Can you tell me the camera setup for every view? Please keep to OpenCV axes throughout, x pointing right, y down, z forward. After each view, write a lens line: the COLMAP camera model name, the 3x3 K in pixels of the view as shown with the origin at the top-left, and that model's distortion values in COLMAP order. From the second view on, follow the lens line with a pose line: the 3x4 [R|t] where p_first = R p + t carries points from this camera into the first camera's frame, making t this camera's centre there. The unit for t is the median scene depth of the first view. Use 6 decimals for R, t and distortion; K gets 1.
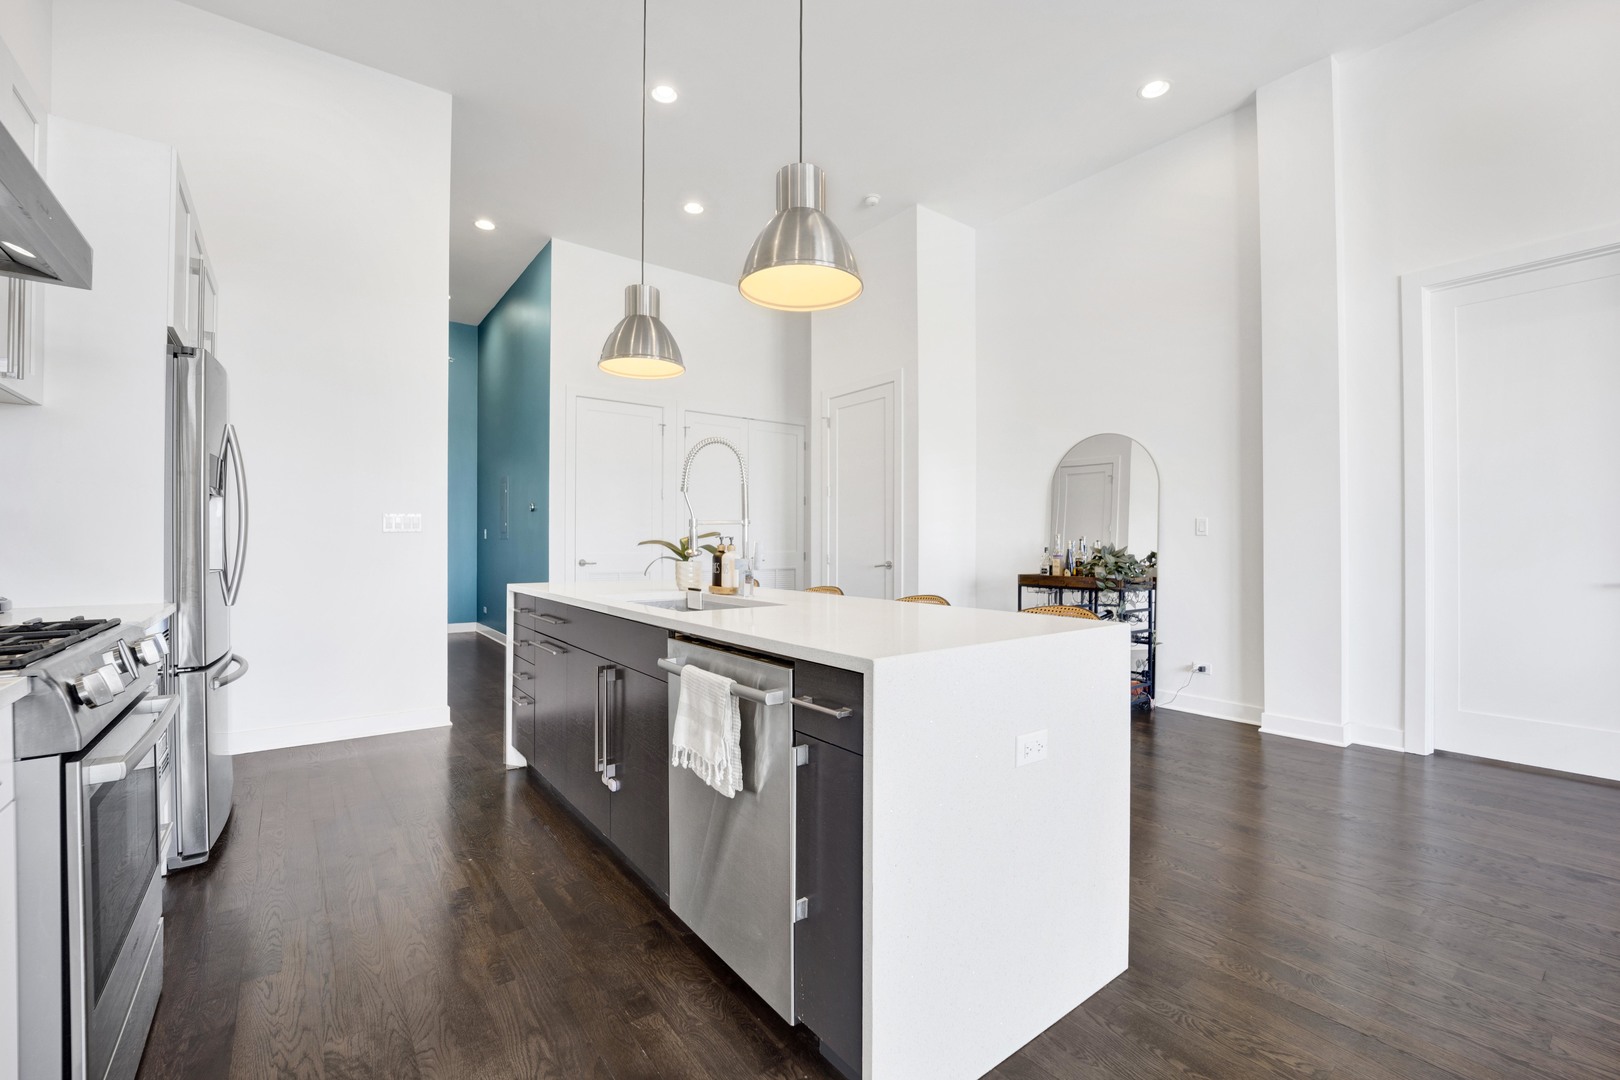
lens RADIAL K [[671.6, 0, 808.2], [0, 671.6, 545.8], [0, 0, 1]] dist [-0.015711, -0.000220]
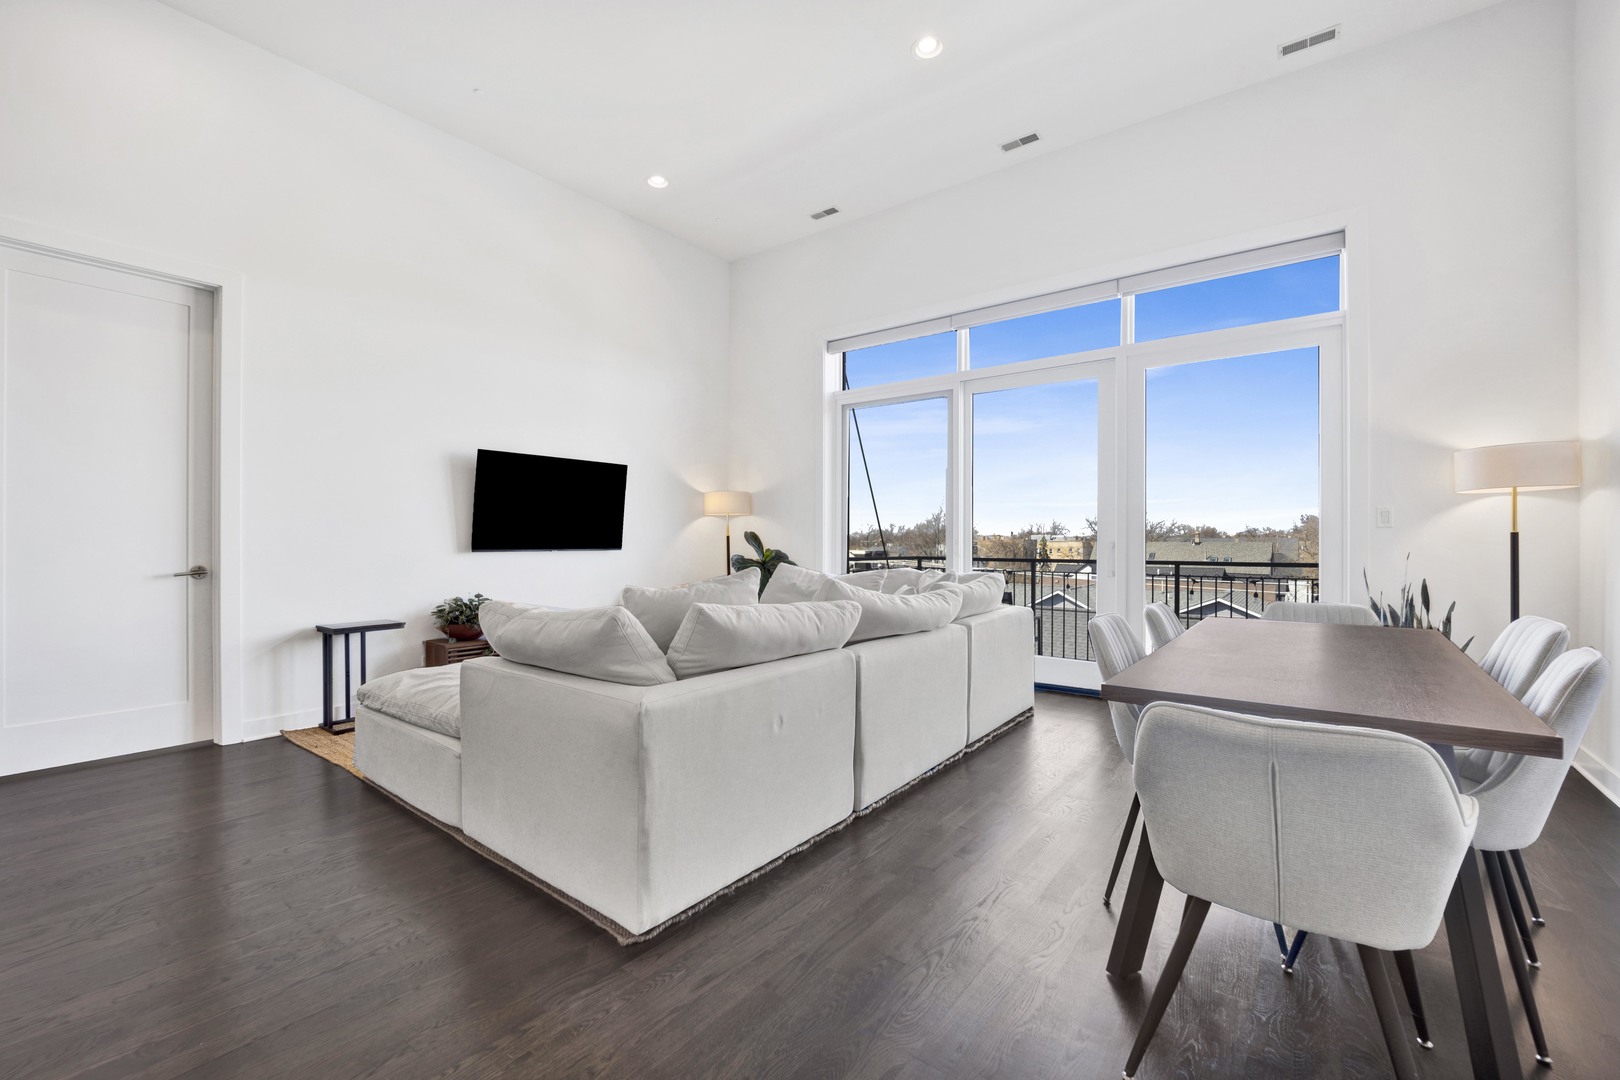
lens RADIAL K [[671.6, 0, 804.1], [0, 671.6, 544.6], [0, 0, 1]] dist [-0.015711, -0.000220]
pose [[-0.262119, -0.003132, 0.965030, -0.277415], [-0.003274, 0.999992, 0.002356, 0.004898], [-0.965030, -0.002542, -0.262127, 0.438288]]
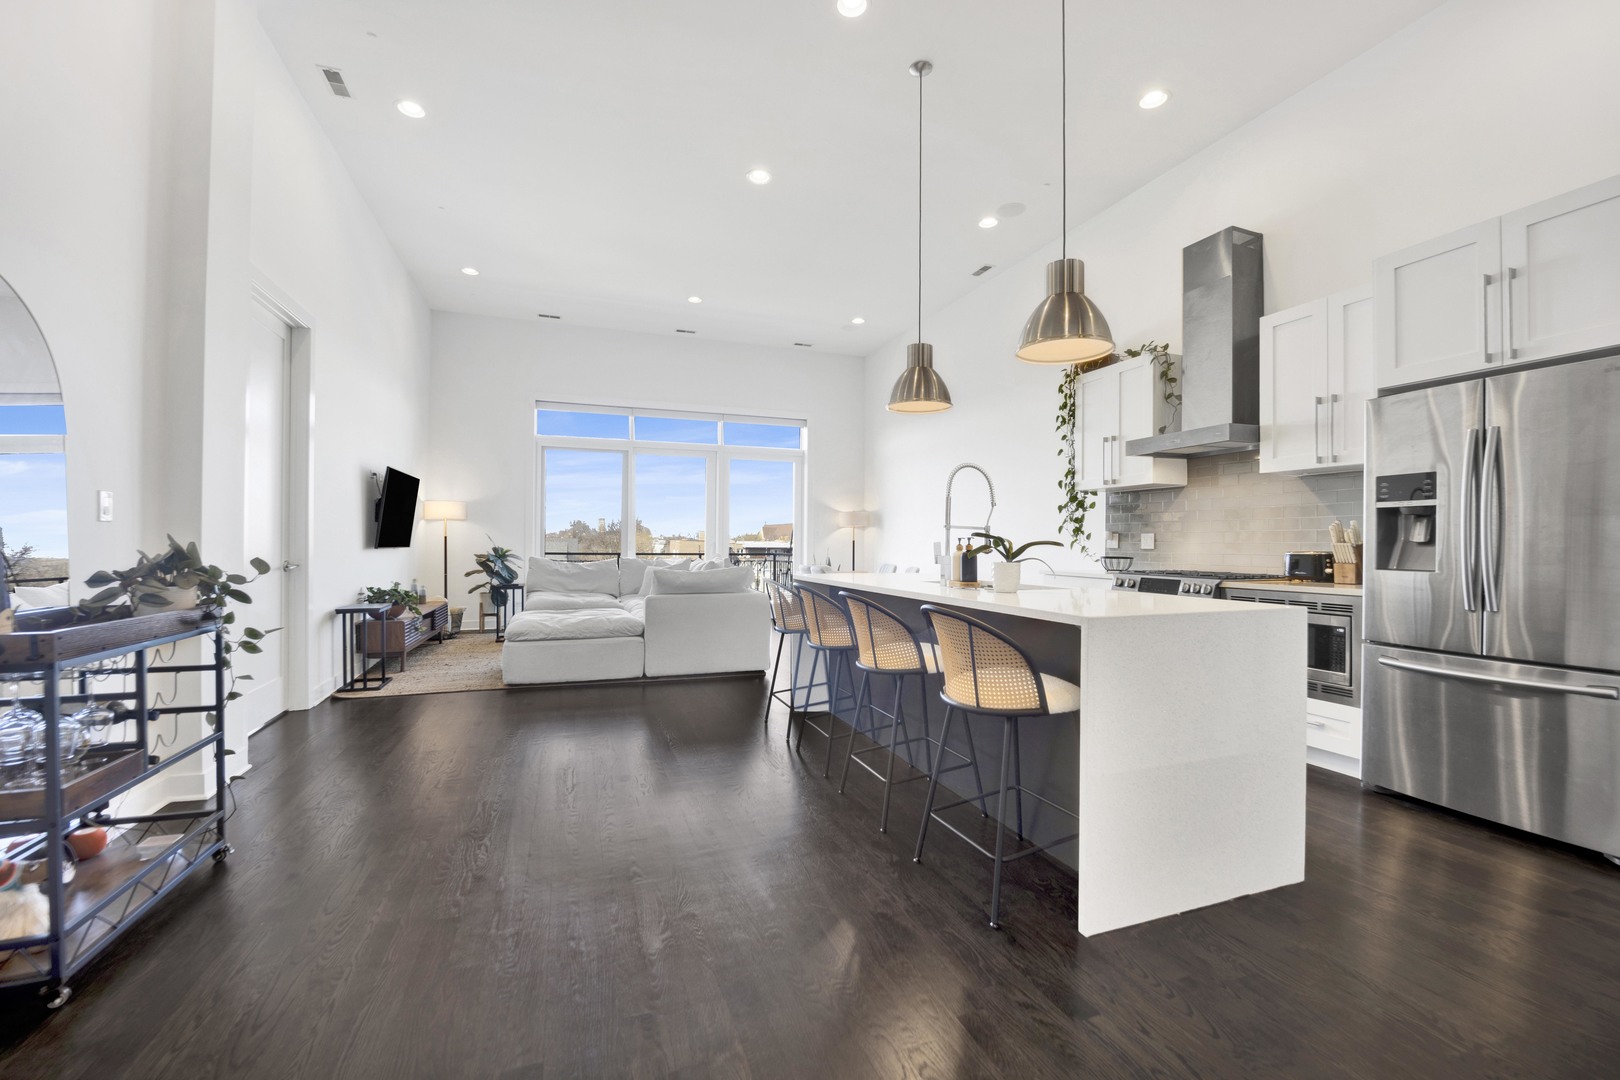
lens RADIAL K [[671.6, 0, 810.9], [0, 671.6, 544.1], [0, 0, 1]] dist [-0.015711, -0.000220]
pose [[-0.952798, -0.006378, 0.303539, -0.378974], [-0.007414, 0.999970, -0.002260, 0.013694], [-0.303515, -0.004404, -0.952816, 3.494715]]
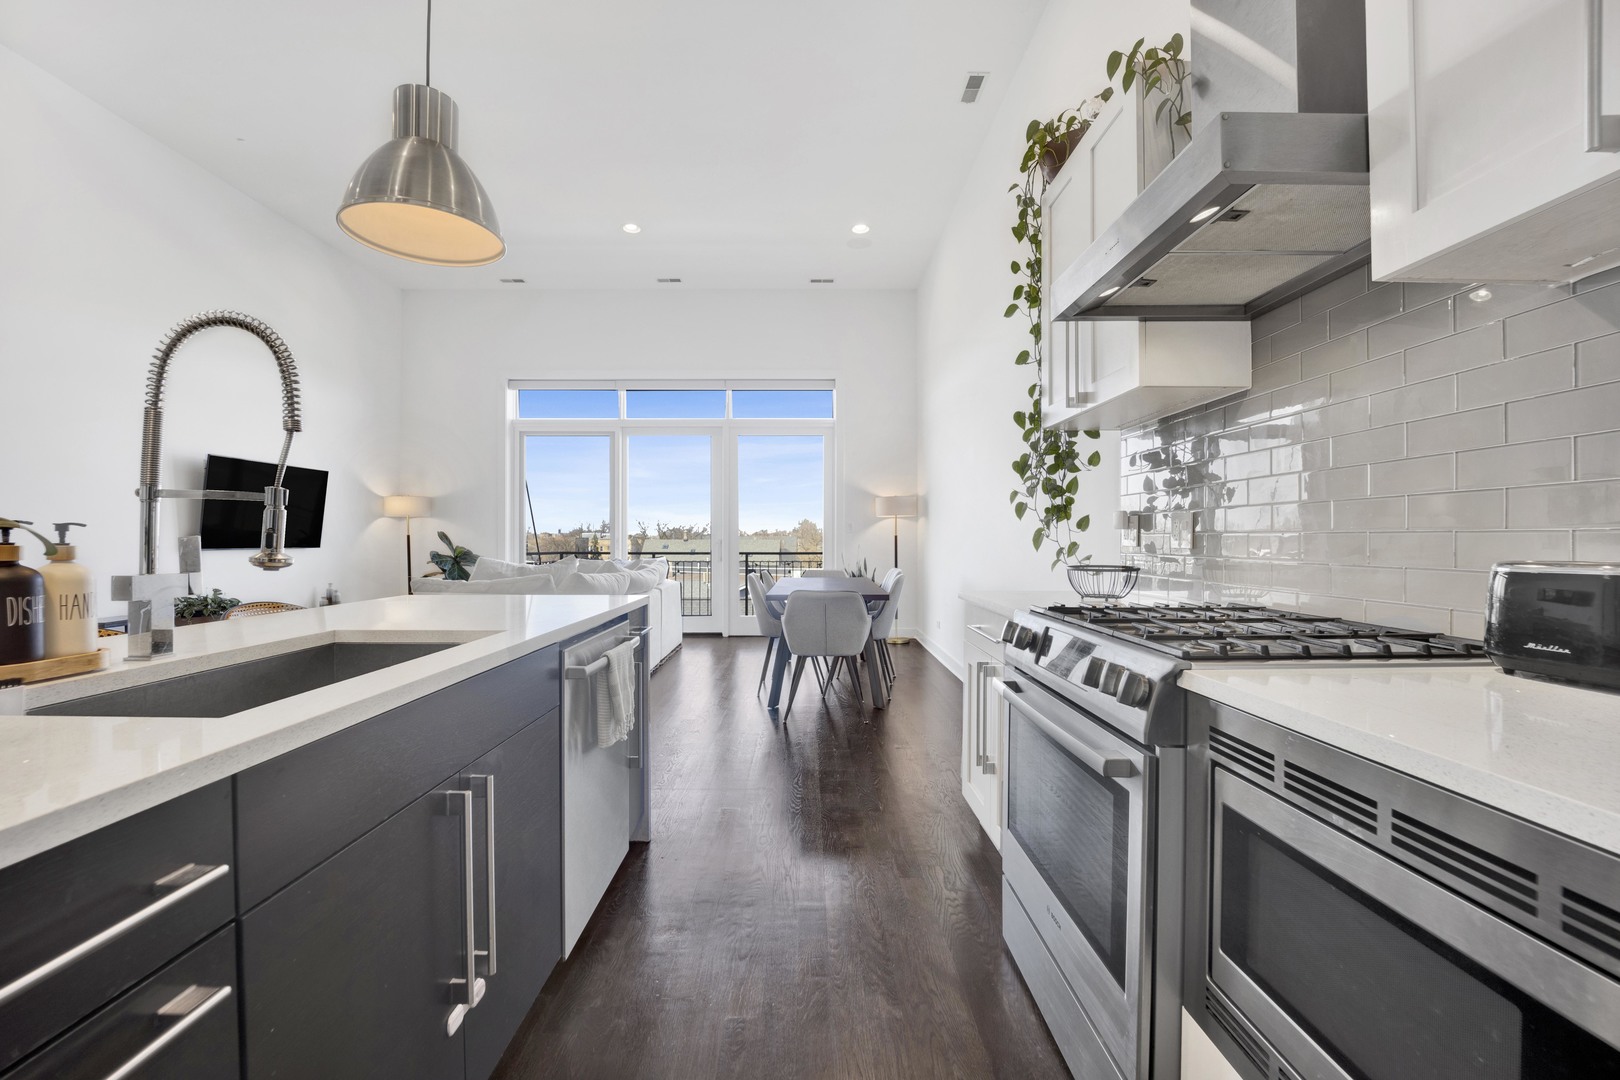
lens RADIAL K [[671.6, 0, 805.6], [0, 671.6, 543.2], [0, 0, 1]] dist [-0.015711, -0.000220]
pose [[-0.793709, -0.002312, 0.608293, -1.109518], [-0.001690, 0.999997, 0.001596, 0.007198], [-0.608295, 0.000239, -0.793711, 1.684206]]
